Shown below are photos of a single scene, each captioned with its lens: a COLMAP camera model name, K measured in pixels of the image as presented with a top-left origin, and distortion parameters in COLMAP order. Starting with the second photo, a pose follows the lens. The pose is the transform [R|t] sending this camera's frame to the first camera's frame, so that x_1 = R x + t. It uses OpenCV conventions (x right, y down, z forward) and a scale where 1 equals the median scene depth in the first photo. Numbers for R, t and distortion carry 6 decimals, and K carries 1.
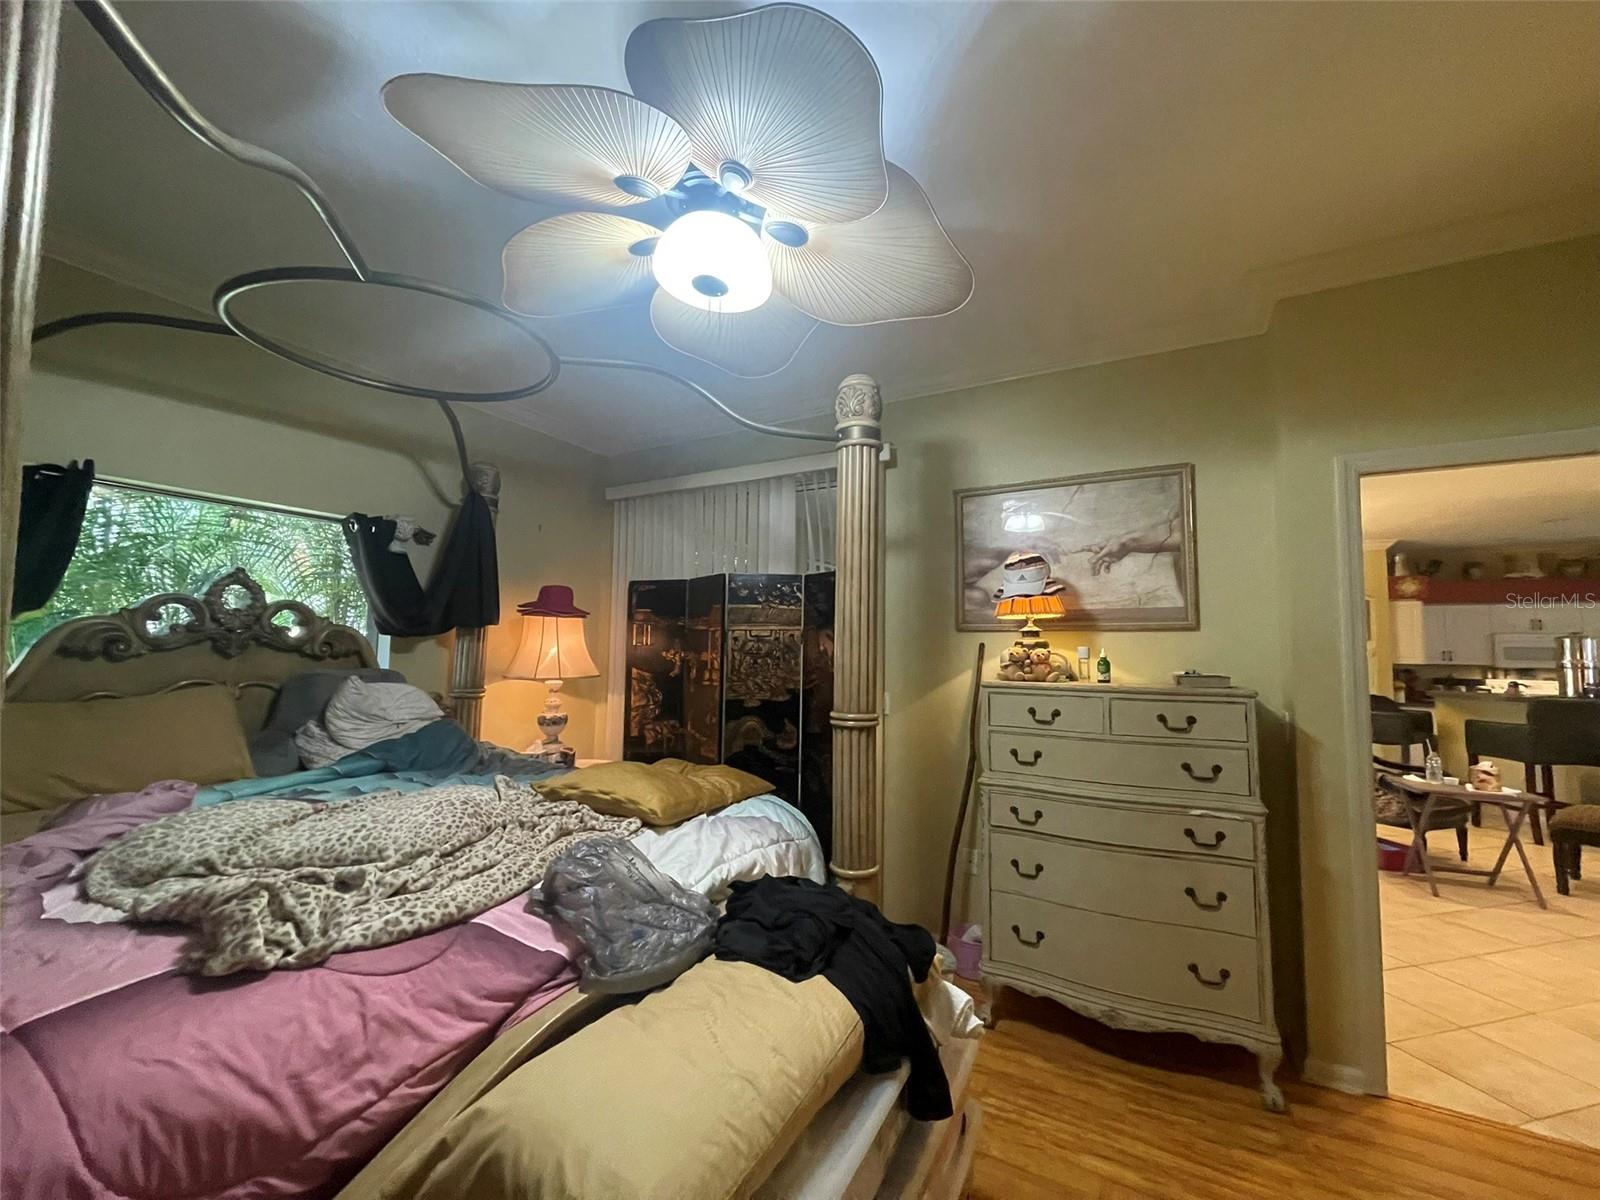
lens RADIAL K [[639.5, 0, 800.4], [0, 639.5, 594.6], [0, 0, 1]] dist [-0.001735, 0.000114]
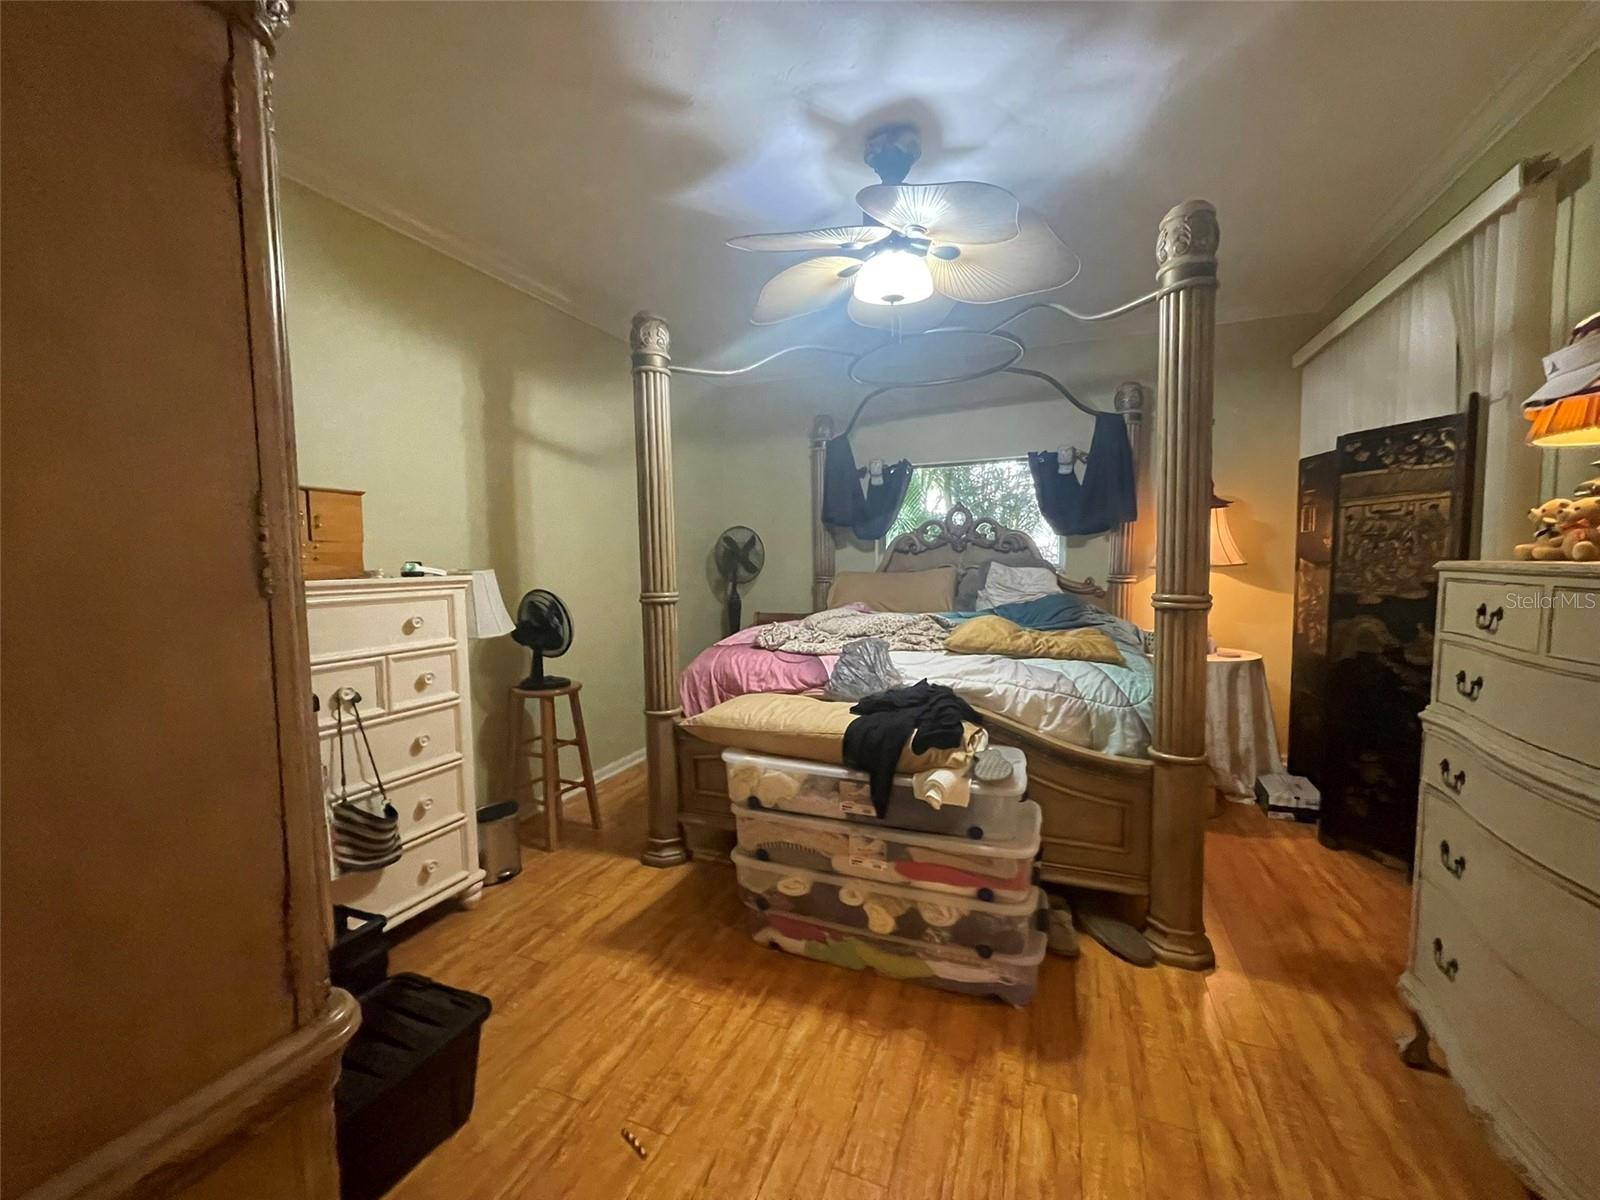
lens RADIAL K [[639.5, 0, 793.3], [0, 639.5, 602.8], [0, 0, 1]] dist [-0.001735, 0.000114]
pose [[0.124936, 0.054278, -0.990679, 0.599562], [0.102639, 0.992438, 0.067319, 0.050235], [0.986841, -0.110093, 0.118420, 0.220791]]
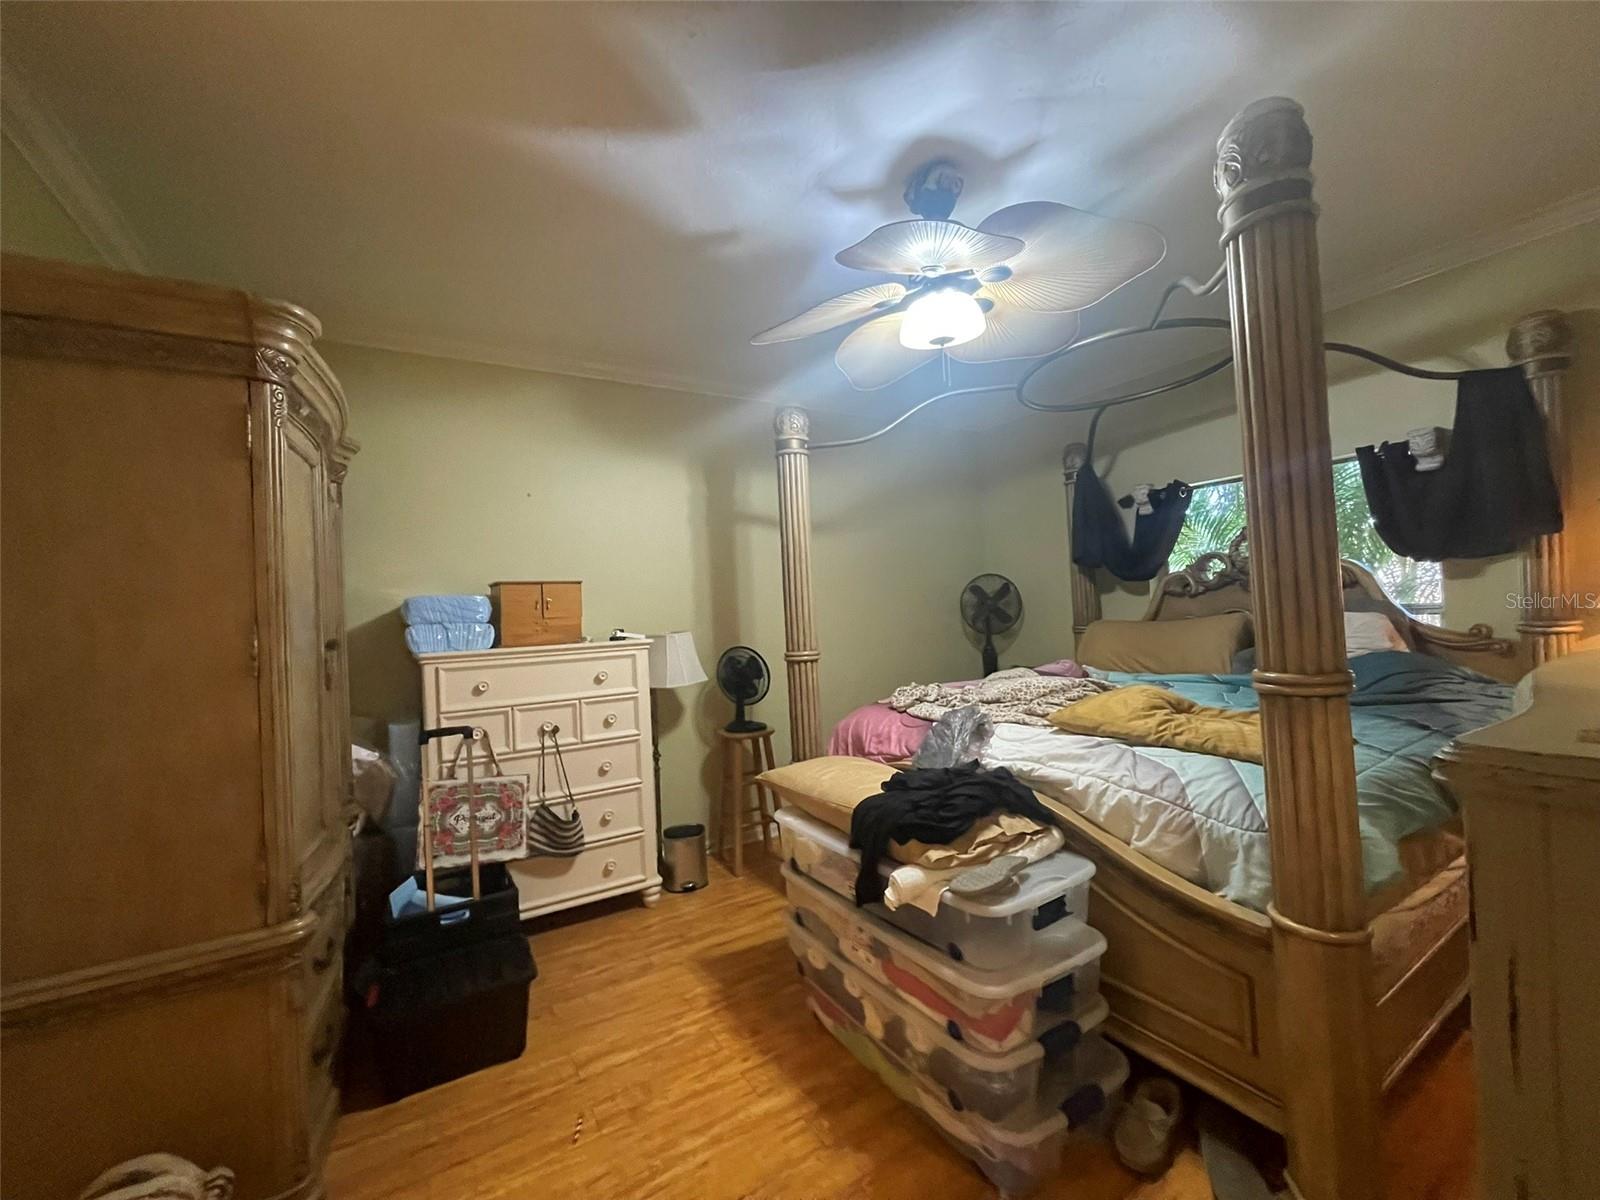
lens RADIAL K [[639.5, 0, 800.9], [0, 639.5, 605.0], [0, 0, 1]] dist [-0.001735, 0.000114]
pose [[-0.482261, 0.002162, -0.876025, 0.543271], [0.121975, 0.990422, -0.064705, 0.067645], [0.867494, -0.138058, -0.477906, 0.580296]]
